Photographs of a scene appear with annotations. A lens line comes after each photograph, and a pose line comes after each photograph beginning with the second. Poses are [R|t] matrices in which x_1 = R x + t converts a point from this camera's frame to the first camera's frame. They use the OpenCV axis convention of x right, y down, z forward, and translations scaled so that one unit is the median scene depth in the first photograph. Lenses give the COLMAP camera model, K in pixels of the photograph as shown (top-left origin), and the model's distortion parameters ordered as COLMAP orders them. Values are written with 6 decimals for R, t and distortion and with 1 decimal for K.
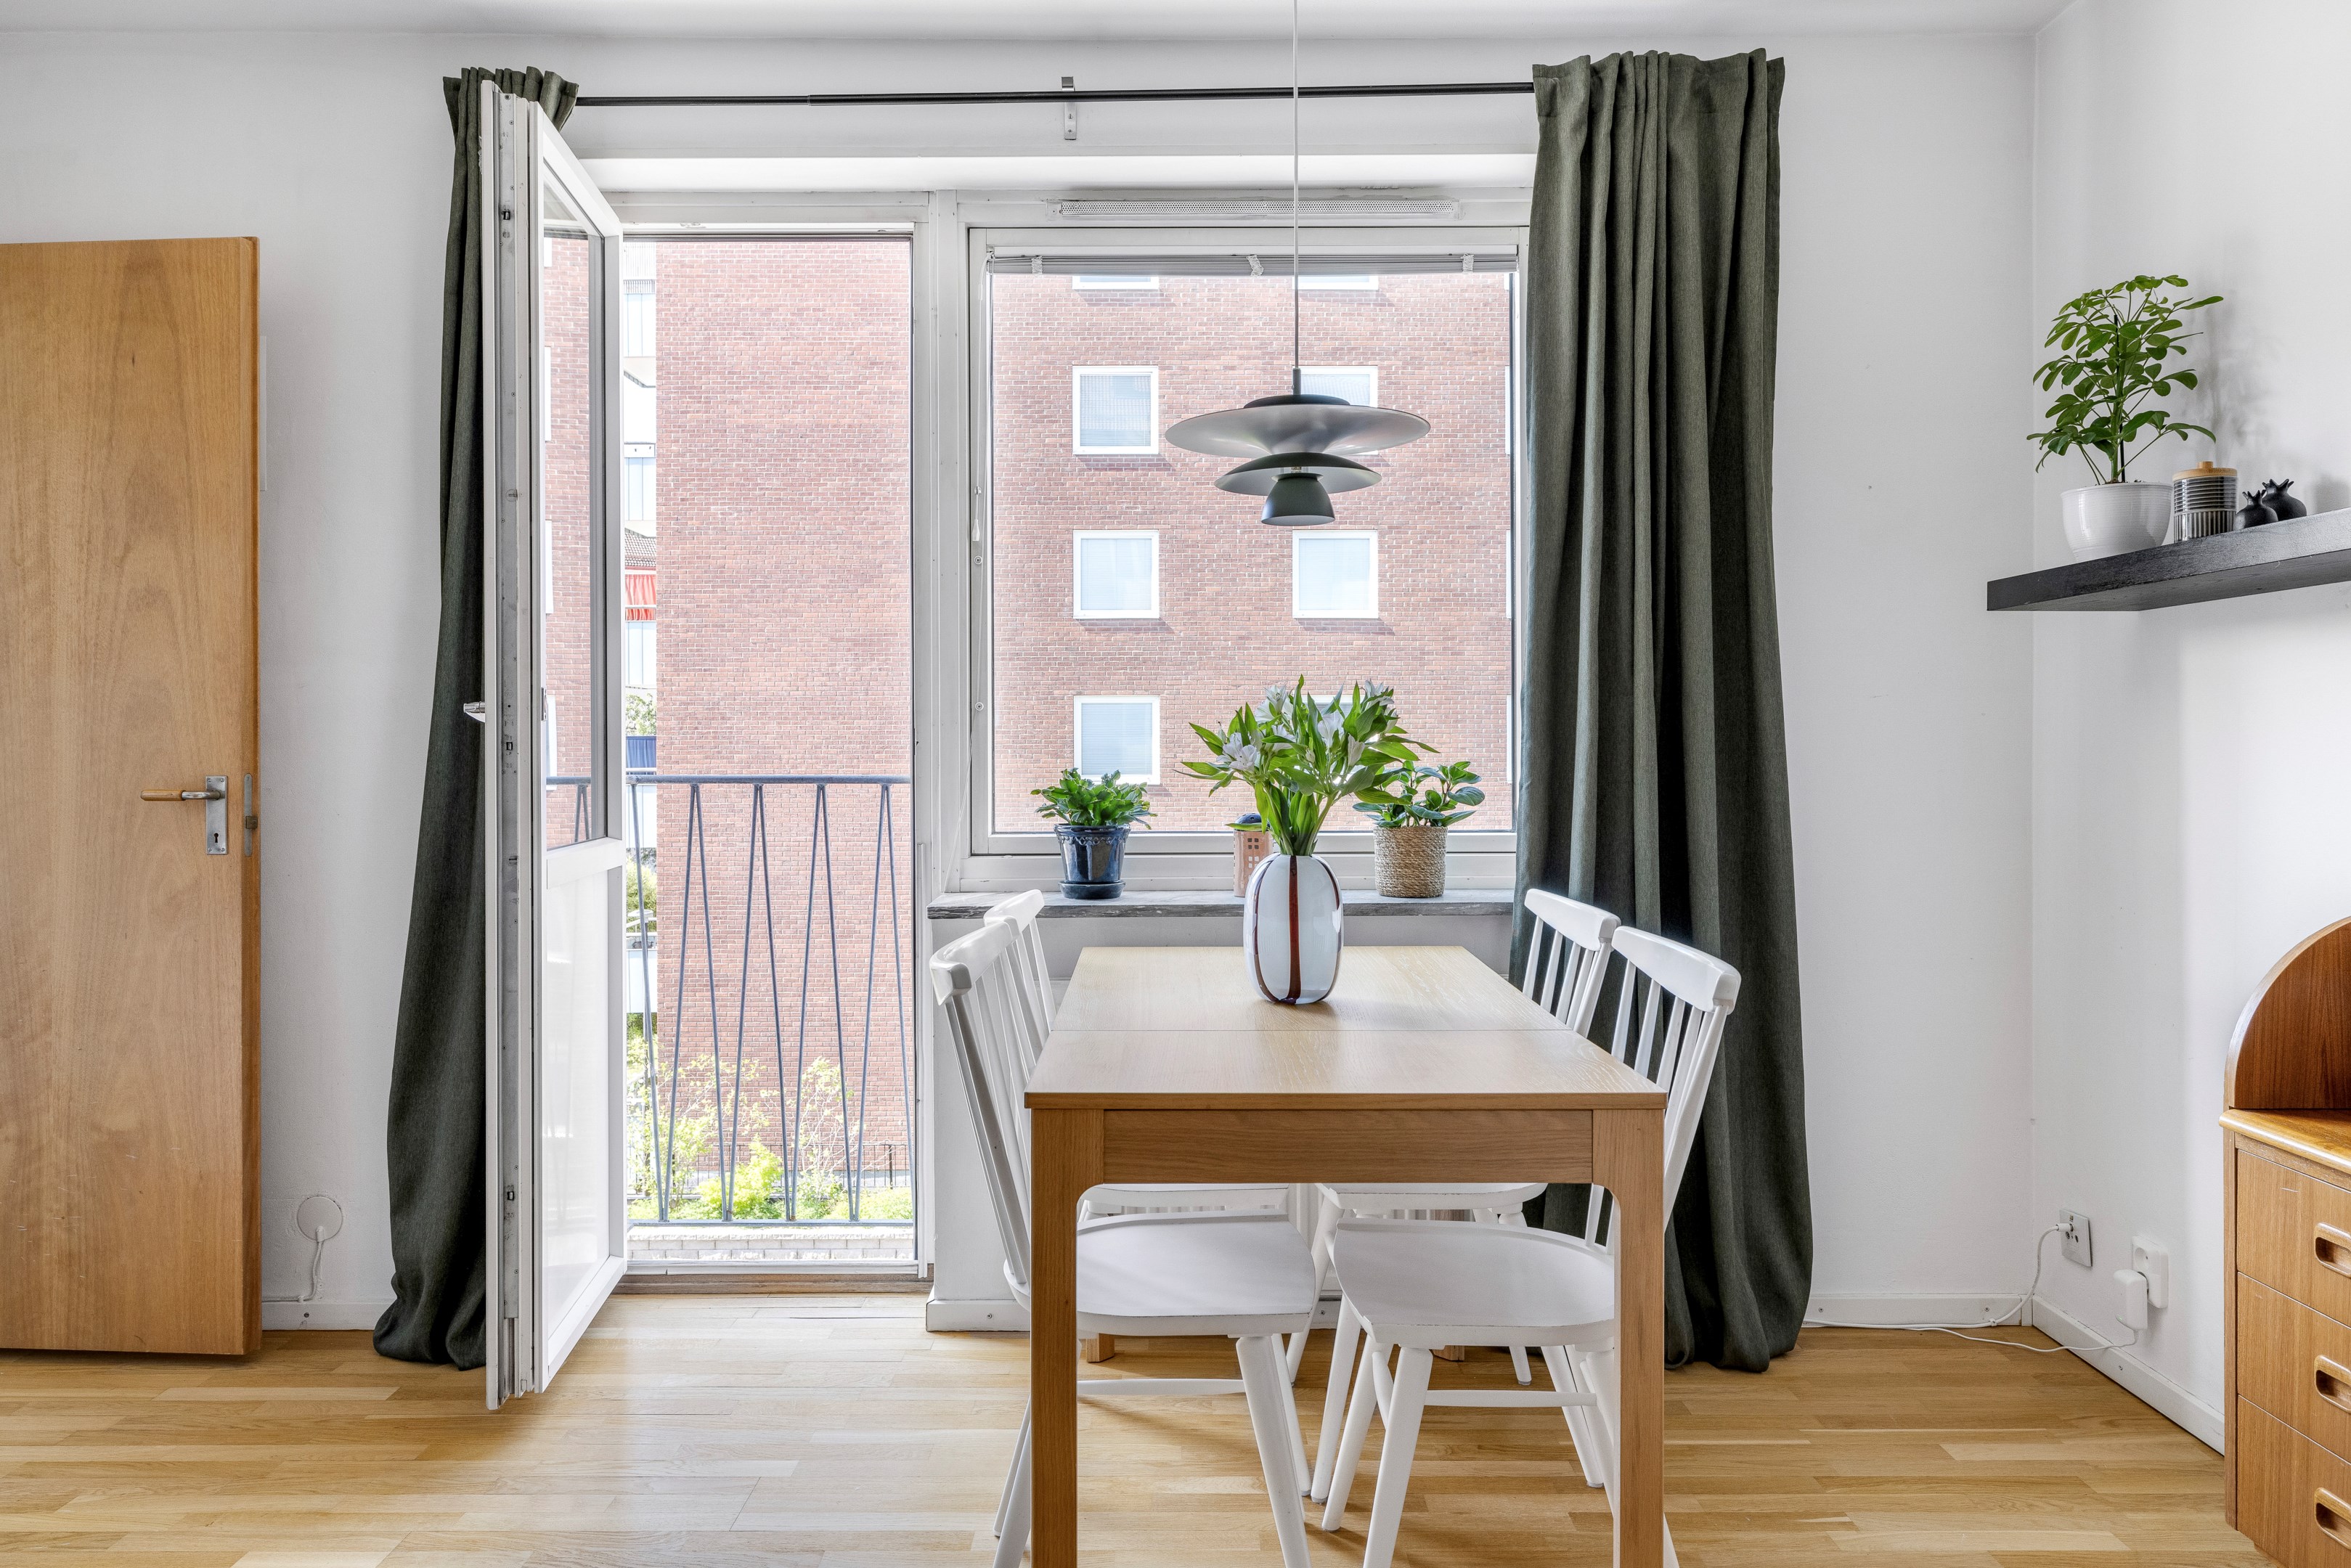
lens RADIAL K [[1557.5, 0, 1171.3], [0, 1557.5, 755.6], [0, 0, 1]] dist [0.005971, 0.001681]
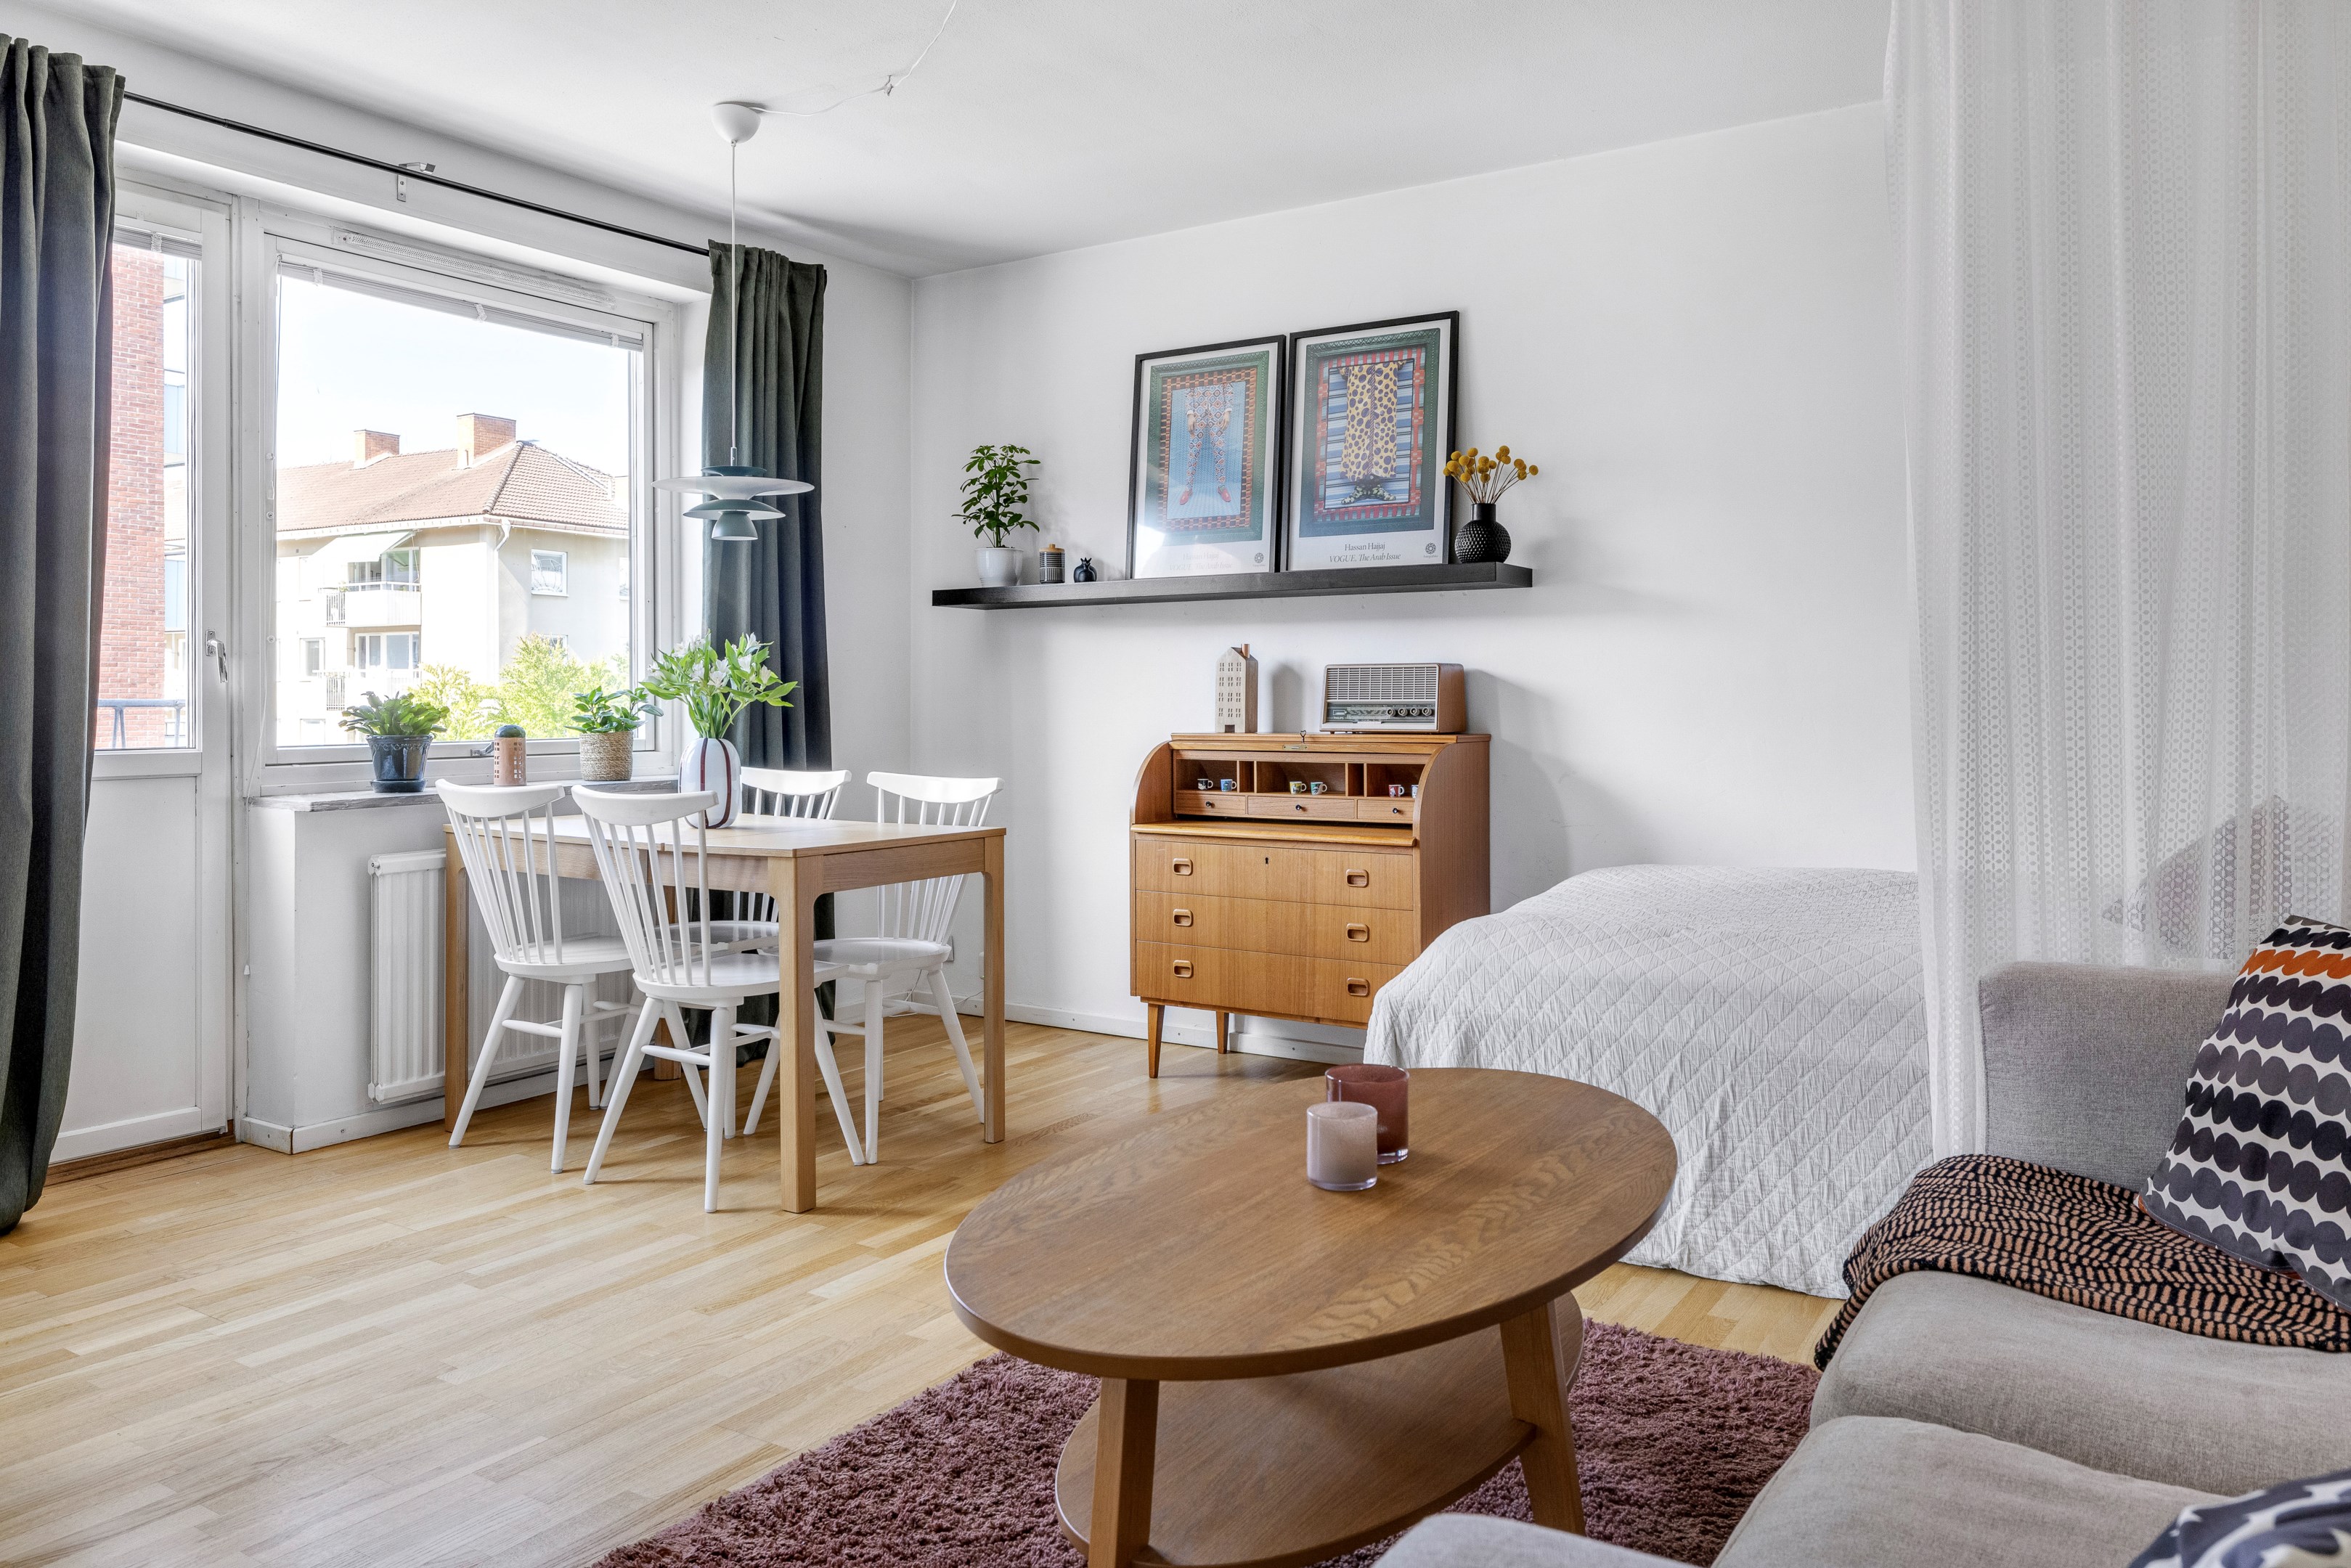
lens RADIAL K [[1653.4, 0, 1189.8], [0, 1653.4, 708.2], [0, 0, 1]] dist [-0.001087, -0.002155]
pose [[0.540049, -0.003092, 0.841628, -0.896044], [0.005916, 0.999982, -0.000122, 0.028033], [-0.841613, 0.005045, 0.540058, -0.290200]]
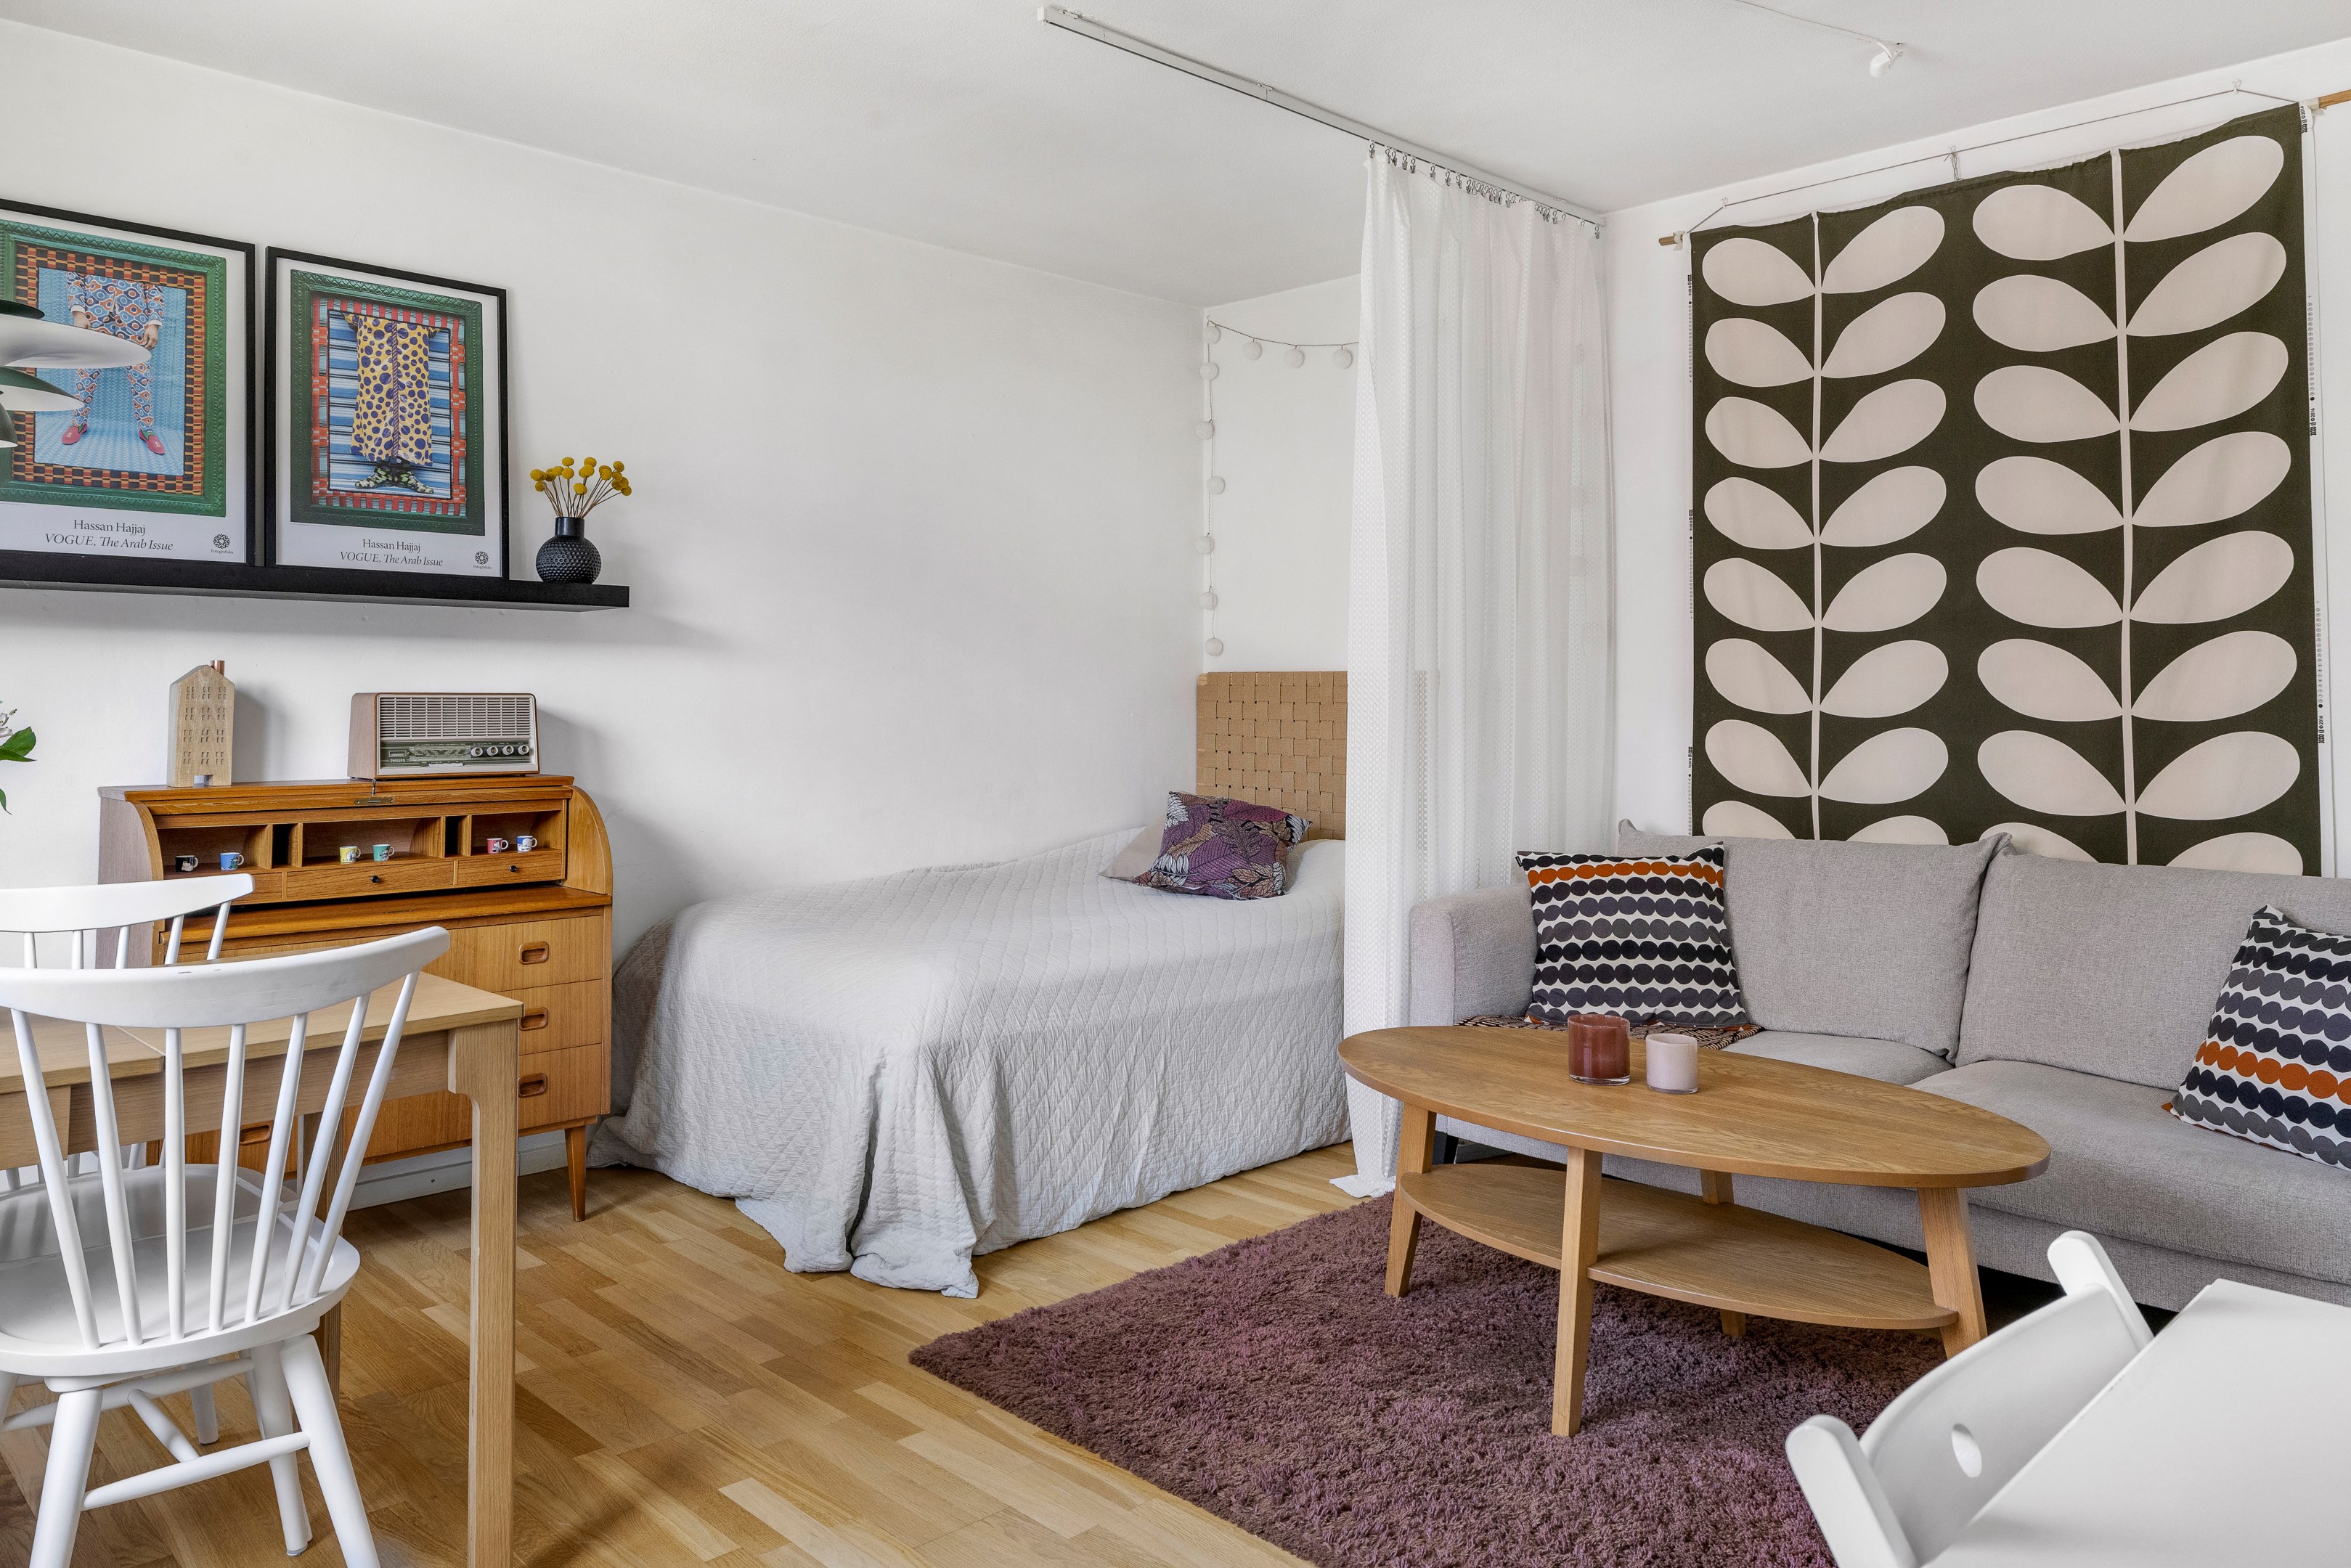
lens RADIAL K [[1613.7, 0, 1174.2], [0, 1613.7, 625.7], [0, 0, 1]] dist [-0.000798, 0.000452]
pose [[-0.701753, 0.034113, 0.711603, -0.772022], [0.004001, 0.999026, -0.043947, -0.008117], [-0.712409, -0.027992, -0.701206, 0.886736]]
